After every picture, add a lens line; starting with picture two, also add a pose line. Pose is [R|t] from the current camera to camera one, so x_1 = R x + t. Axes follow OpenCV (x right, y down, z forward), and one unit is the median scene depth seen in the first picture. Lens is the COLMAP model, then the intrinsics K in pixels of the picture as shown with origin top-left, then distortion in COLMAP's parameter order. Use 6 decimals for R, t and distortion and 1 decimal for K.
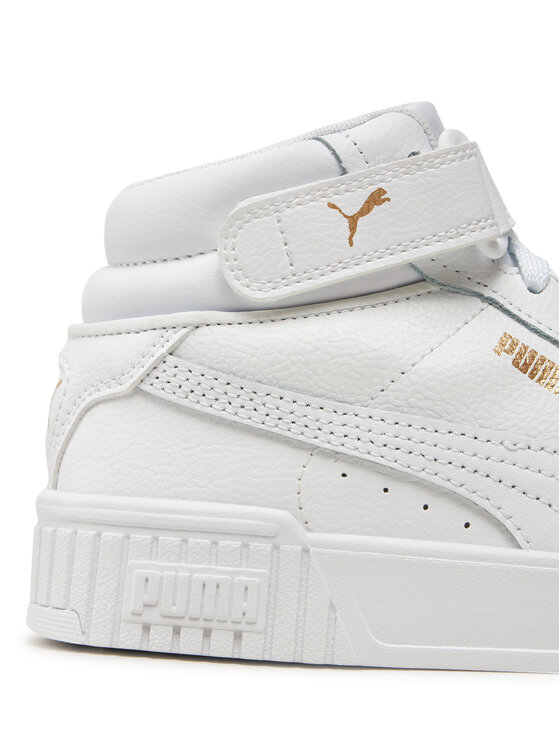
lens RADIAL K [[2100.6, 0, 280.0], [0, 2100.6, 373.0], [0, 0, 1]] dist [-0.129156, -0.697822]
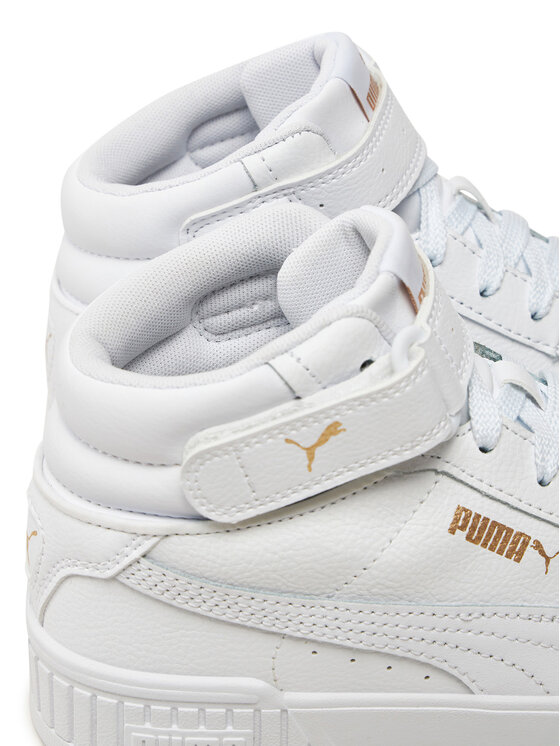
lens RADIAL K [[2100.6, 0, 280.0], [0, 2100.6, 373.0], [0, 0, 1]] dist [-0.129156, -0.697822]
pose [[0.996255, -0.082819, 0.024824, -0.002395], [0.056494, 0.840906, 0.538224, -0.656901], [-0.065450, -0.534806, 0.842436, 0.159096]]
